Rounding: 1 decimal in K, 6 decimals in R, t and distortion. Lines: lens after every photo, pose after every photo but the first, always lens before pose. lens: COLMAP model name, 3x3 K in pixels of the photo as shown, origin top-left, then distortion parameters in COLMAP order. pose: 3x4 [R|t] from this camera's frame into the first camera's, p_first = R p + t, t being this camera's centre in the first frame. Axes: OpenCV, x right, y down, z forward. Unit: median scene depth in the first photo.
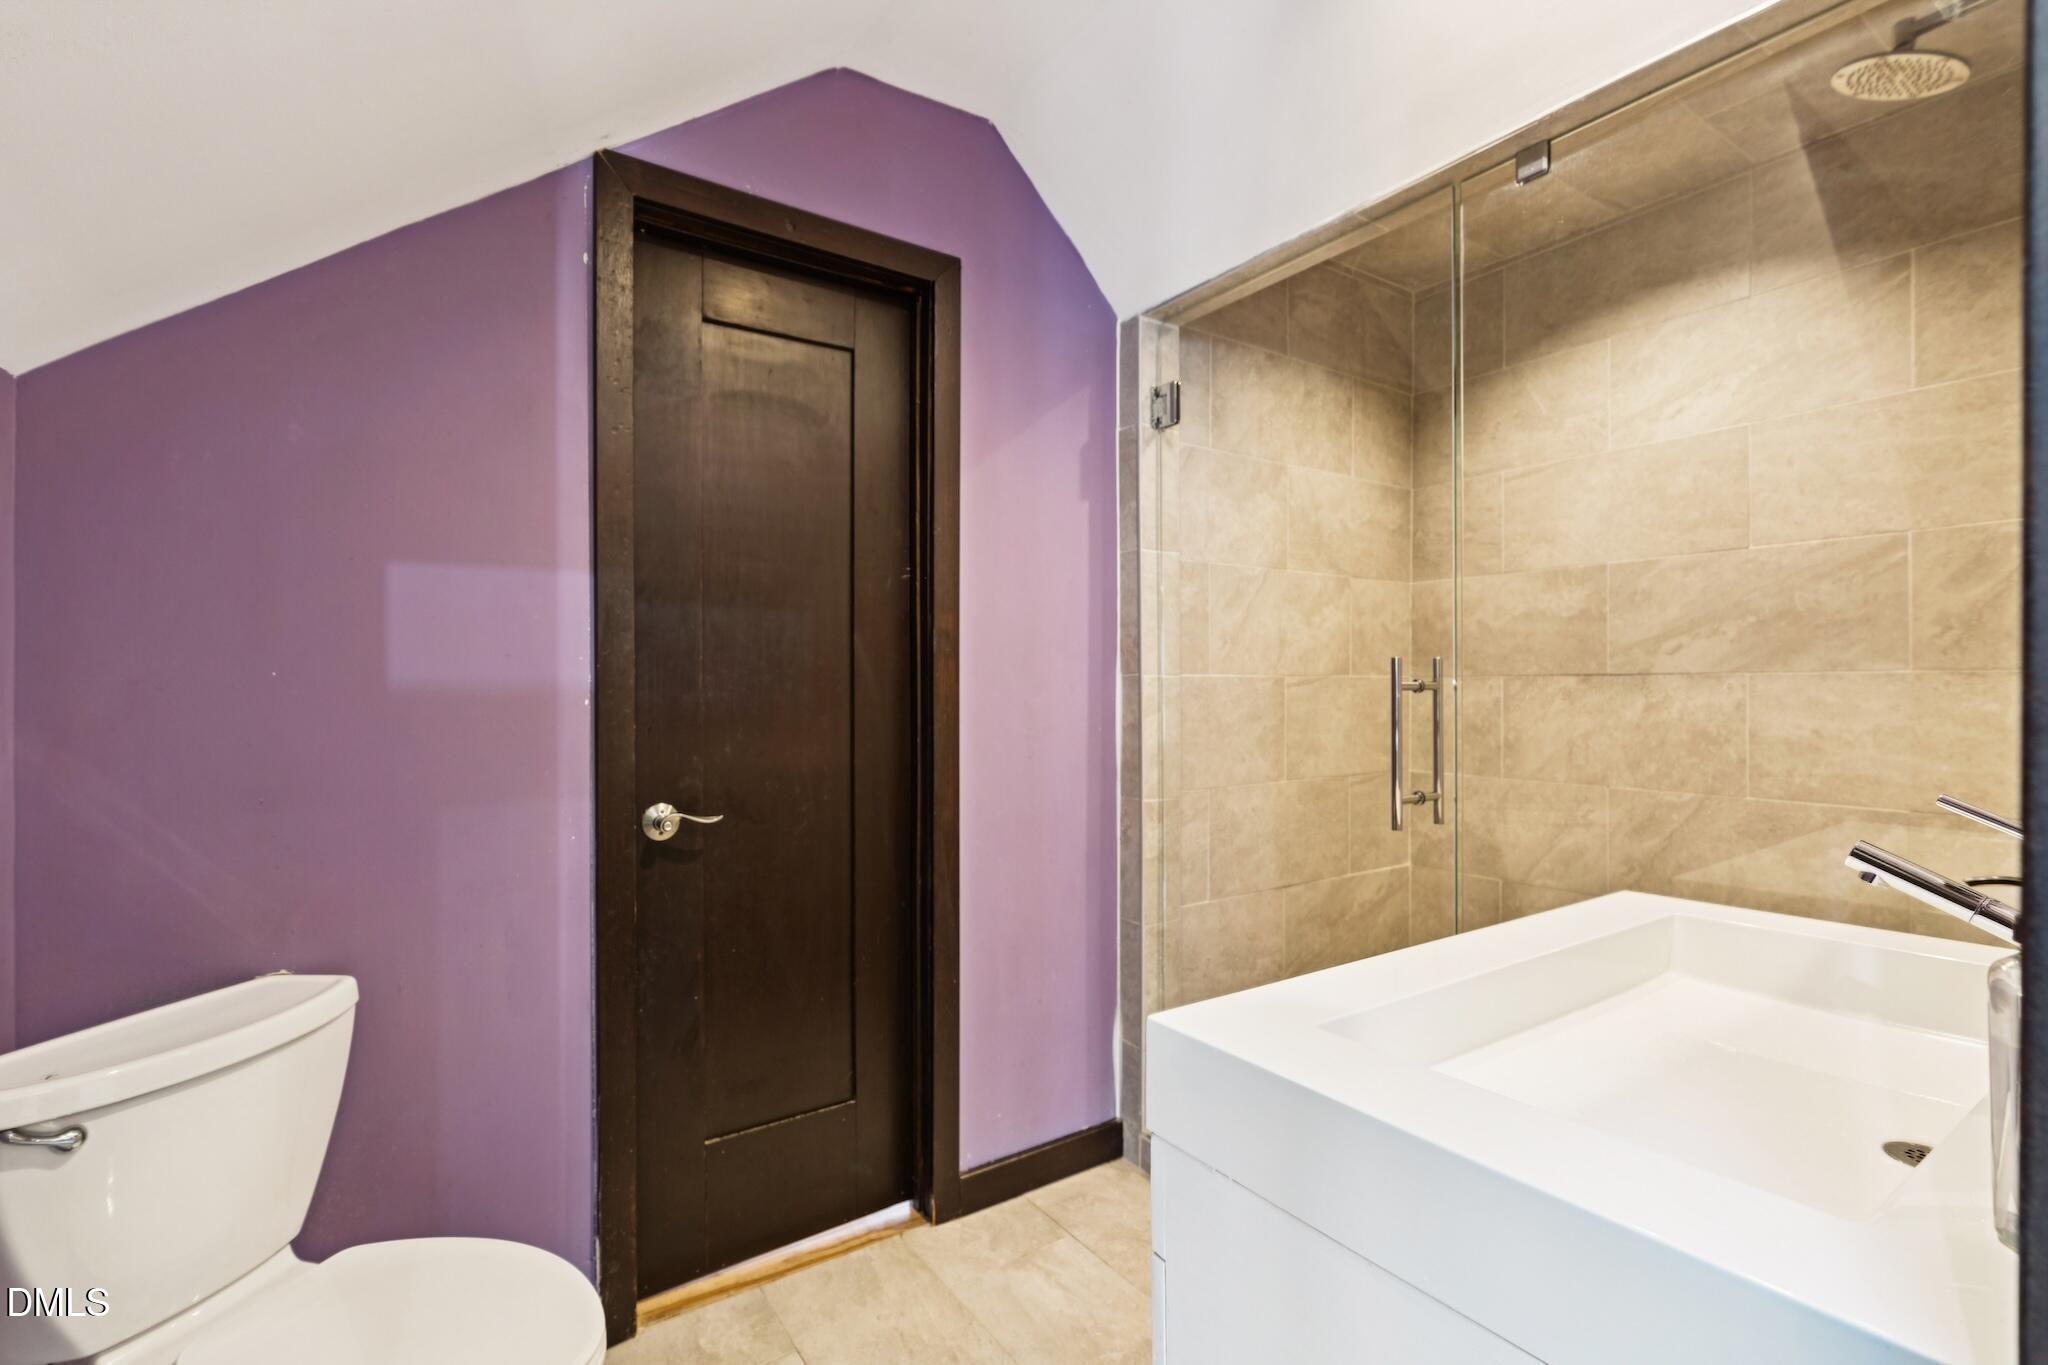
lens RADIAL K [[924.7, 0, 1008.3], [0, 924.7, 683.8], [0, 0, 1]] dist [-0.009977, 0.003543]
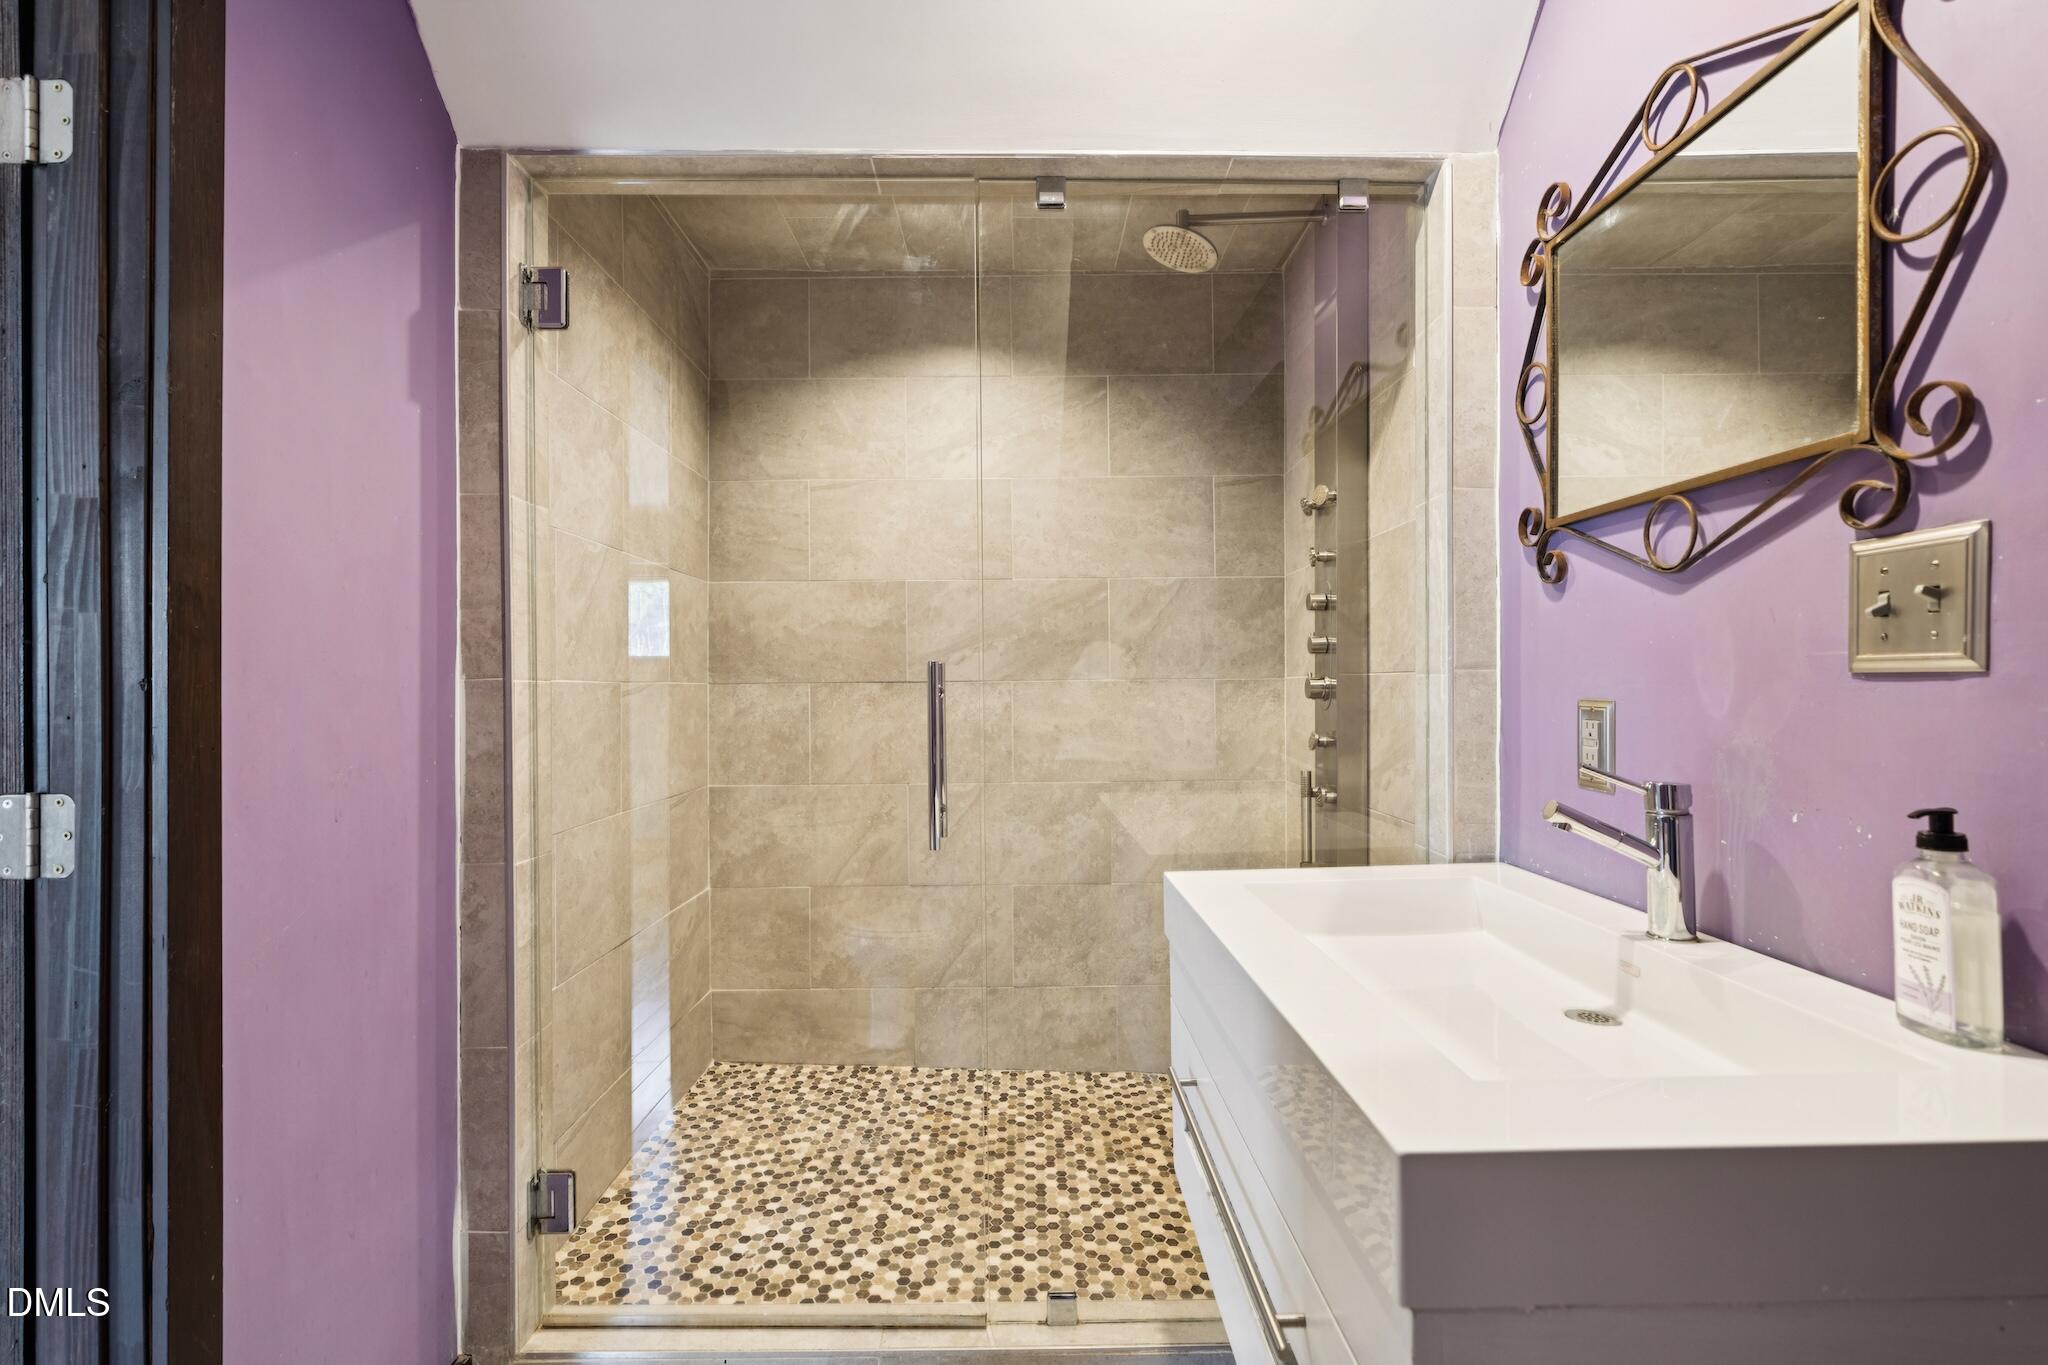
lens RADIAL K [[924.7, 0, 1025.4], [0, 924.7, 680.9], [0, 0, 1]] dist [-0.009977, 0.003543]
pose [[0.538926, 0.004906, 0.842339, -0.217424], [0.006178, 0.999933, -0.009777, 0.000544], [-0.842330, 0.010473, 0.538860, 0.306101]]
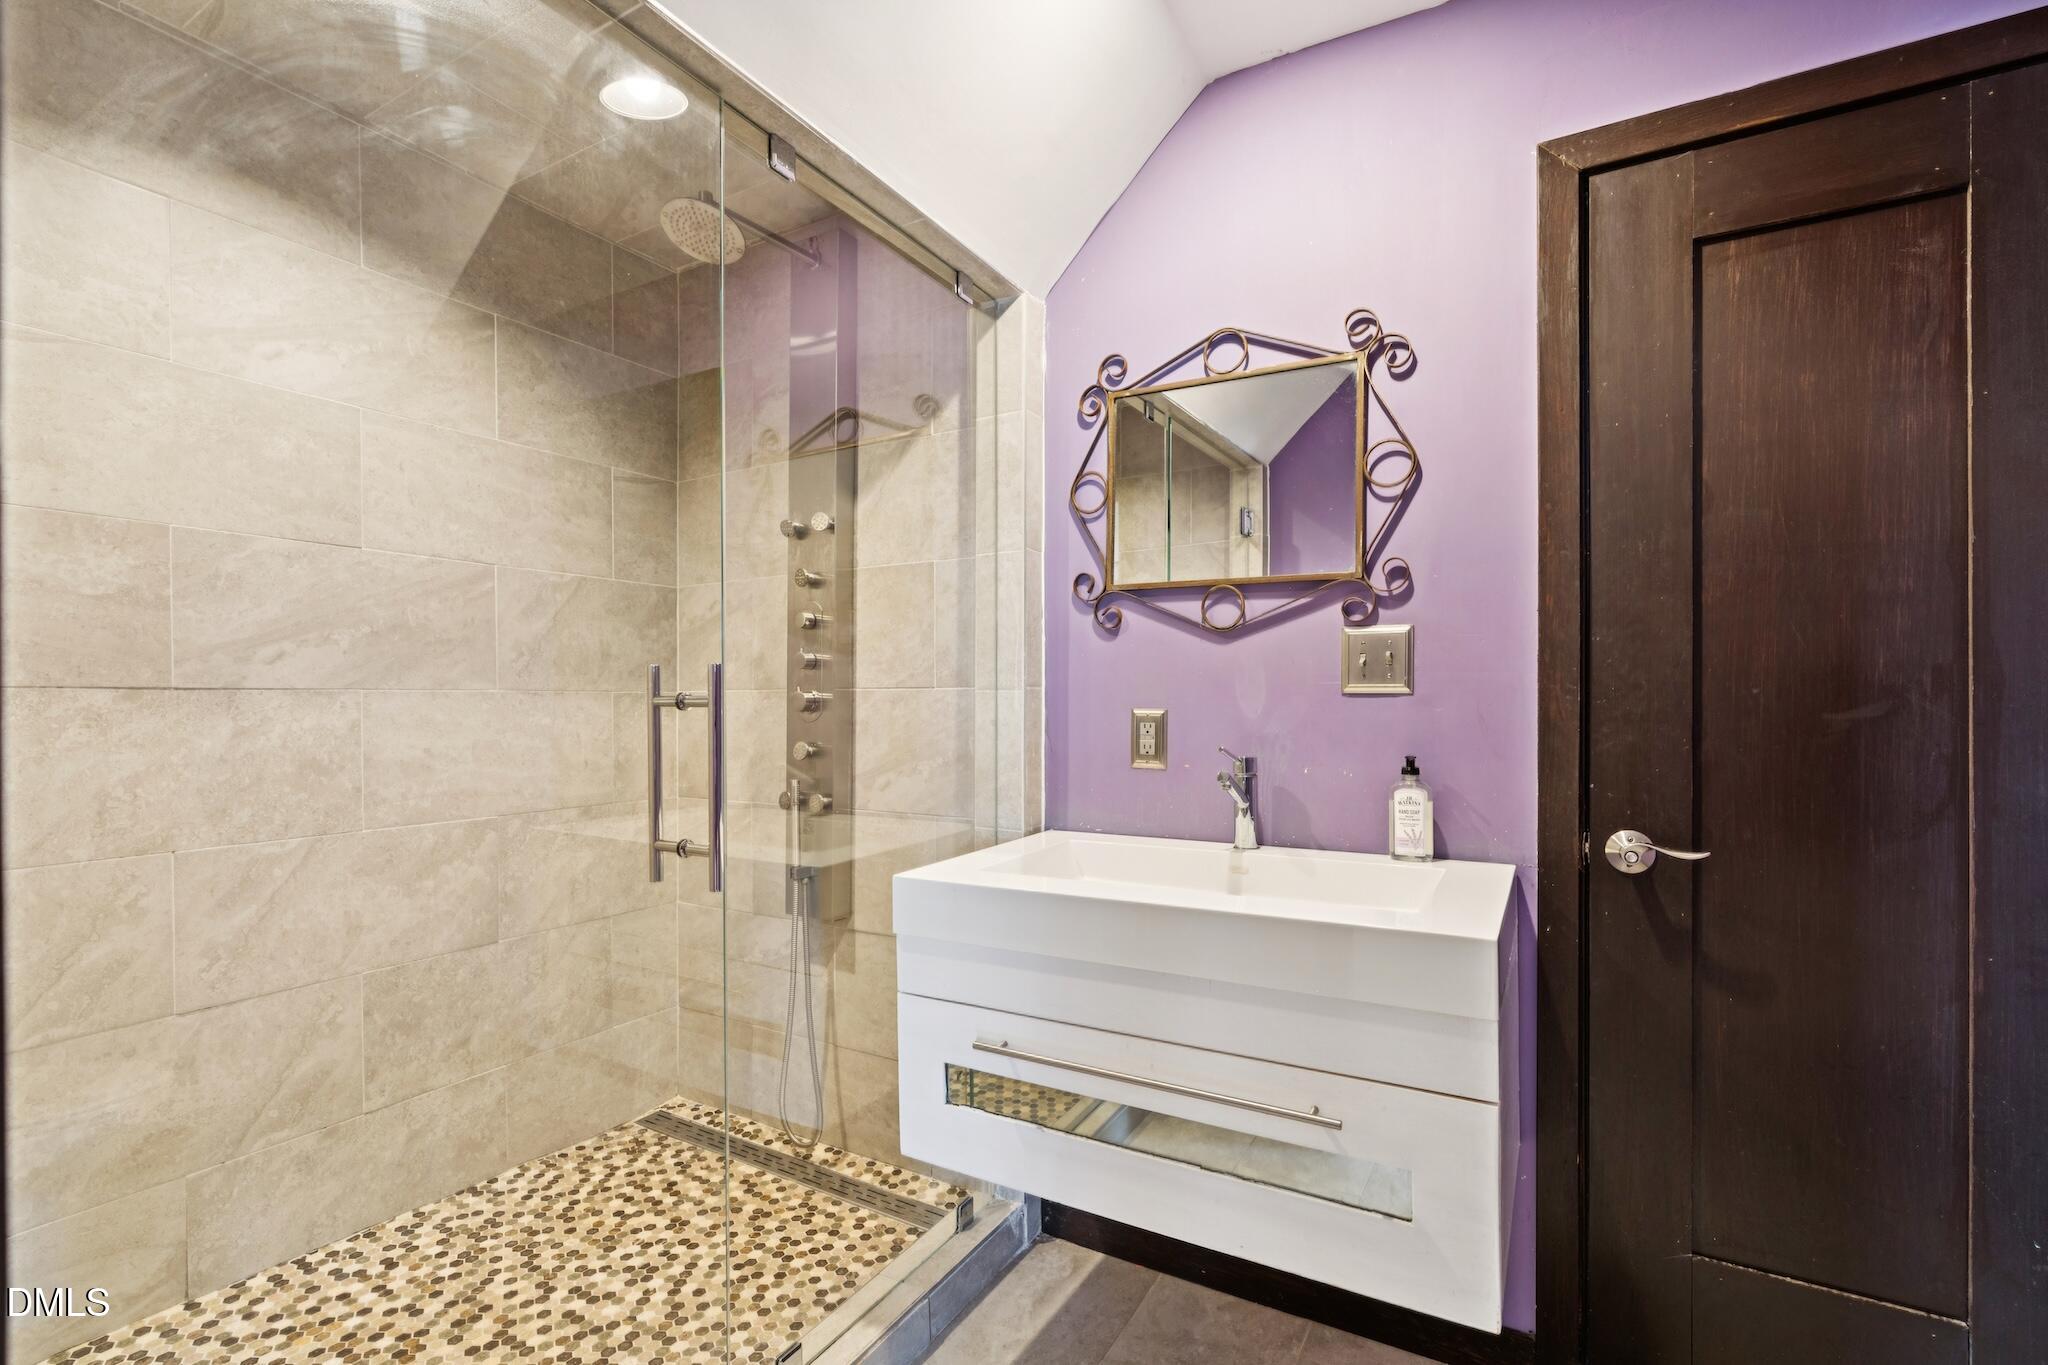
lens RADIAL K [[924.7, 0, 1034.7], [0, 924.7, 700.5], [0, 0, 1]] dist [-0.009977, 0.003543]
pose [[-0.459961, 0.004603, 0.887927, -0.267017], [0.002707, 0.999989, -0.003782, 0.003604], [-0.887935, 0.000664, -0.459968, 0.797255]]
